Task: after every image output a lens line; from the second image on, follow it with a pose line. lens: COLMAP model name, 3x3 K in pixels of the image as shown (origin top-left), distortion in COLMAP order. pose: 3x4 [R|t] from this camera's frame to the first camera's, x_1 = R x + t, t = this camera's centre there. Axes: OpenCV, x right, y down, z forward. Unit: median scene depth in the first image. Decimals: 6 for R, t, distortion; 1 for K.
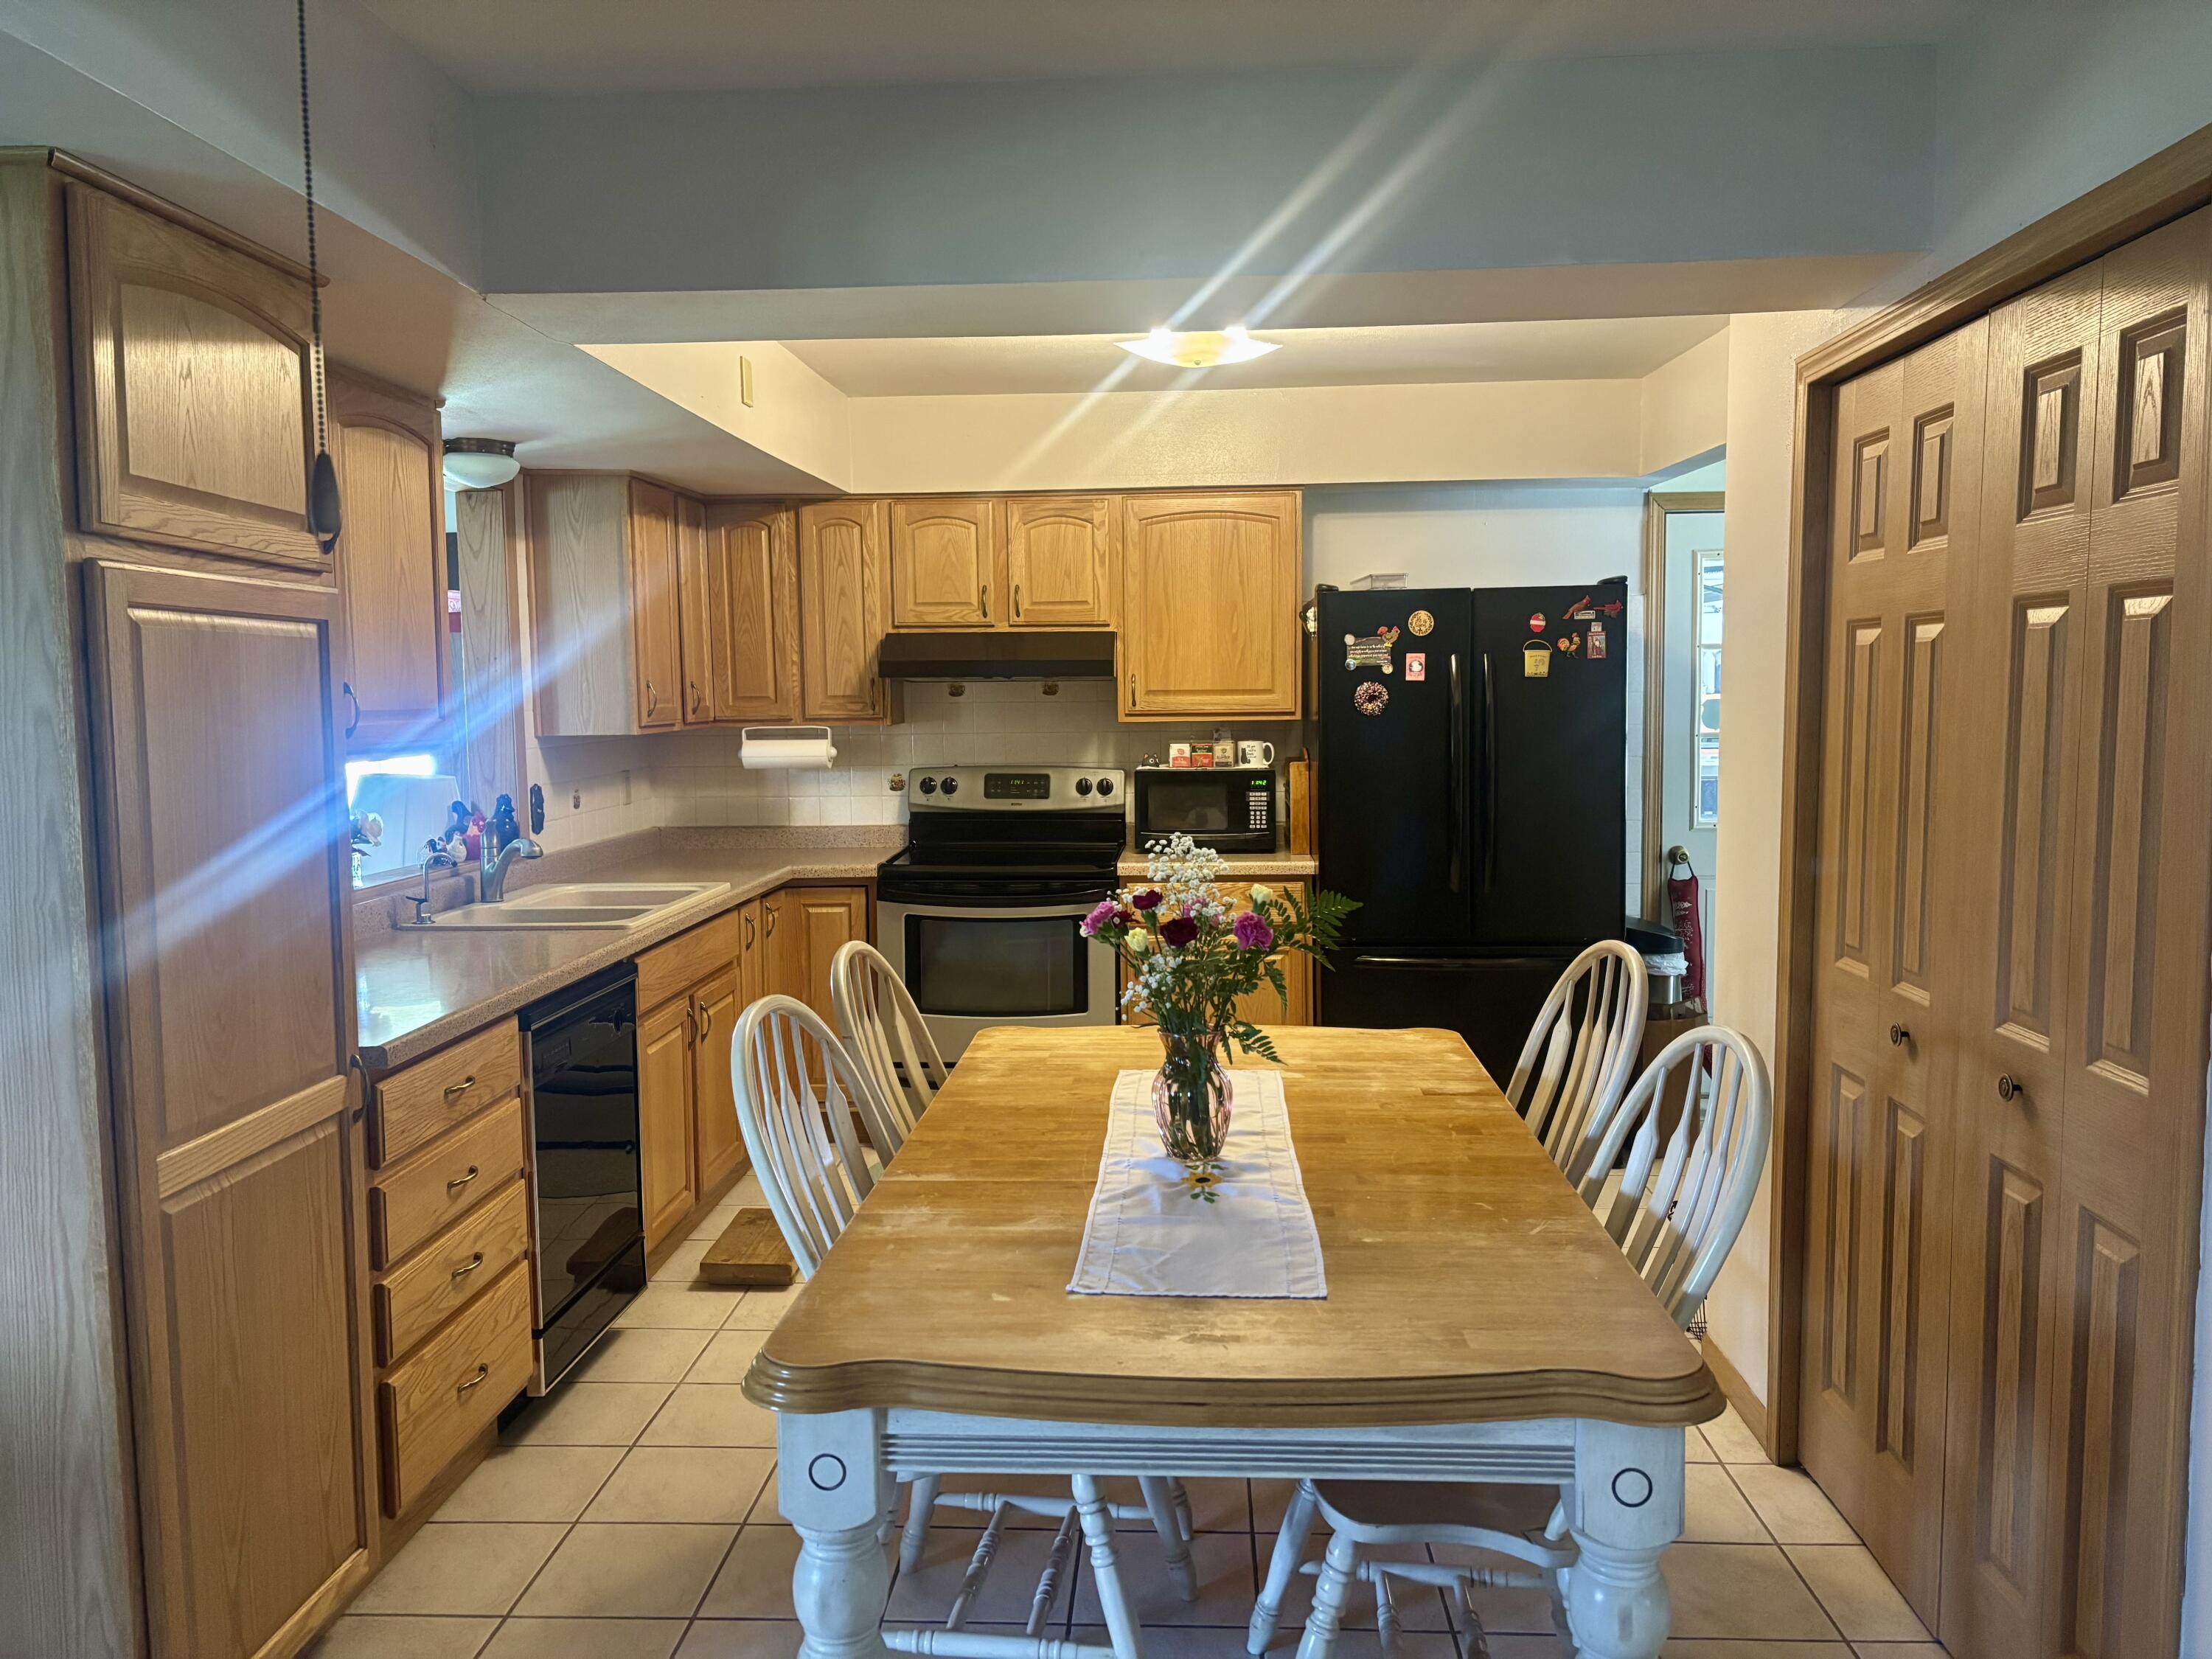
lens RADIAL K [[1663.3, 0, 1104.0], [0, 1663.3, 832.8], [0, 0, 1]] dist [0.005323, 0.002645]
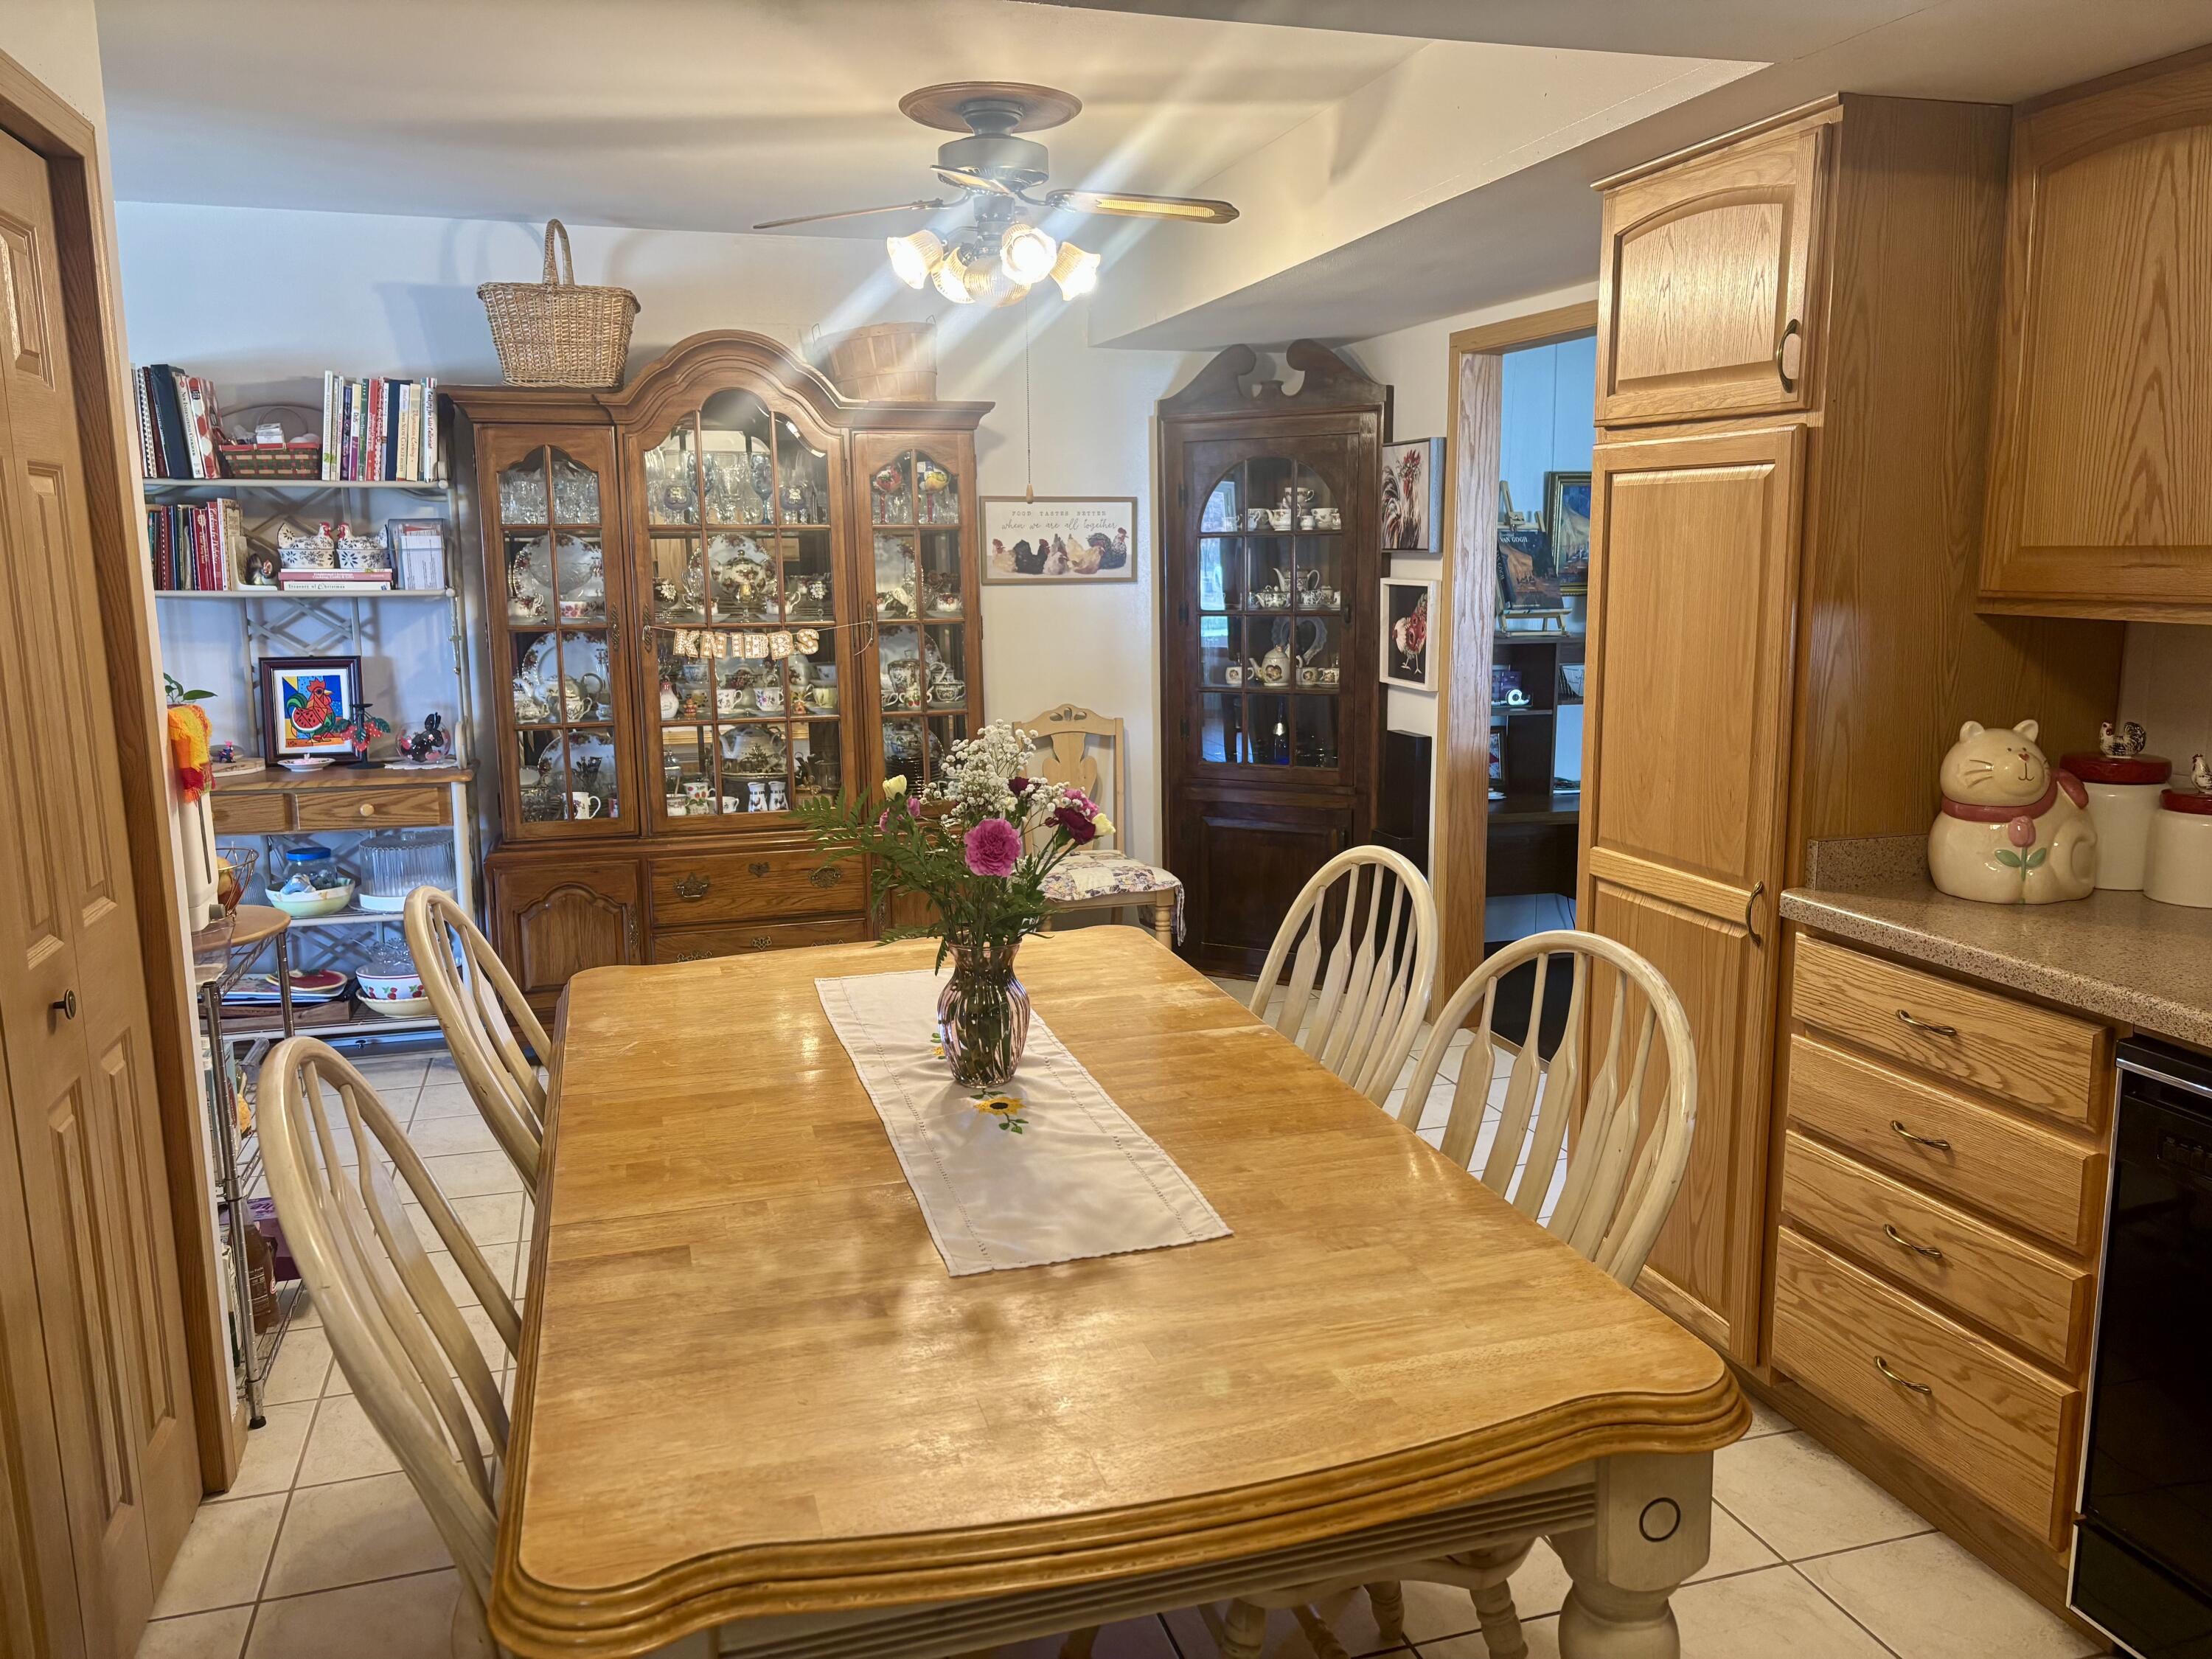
lens RADIAL K [[1663.3, 0, 1105.0], [0, 1663.3, 832.7], [0, 0, 1]] dist [0.005323, 0.002645]
pose [[-0.942415, 0.073907, -0.326178, 0.291521], [-0.011474, 0.967559, 0.252386, -0.165789], [0.334249, 0.241595, -0.910994, 1.929879]]
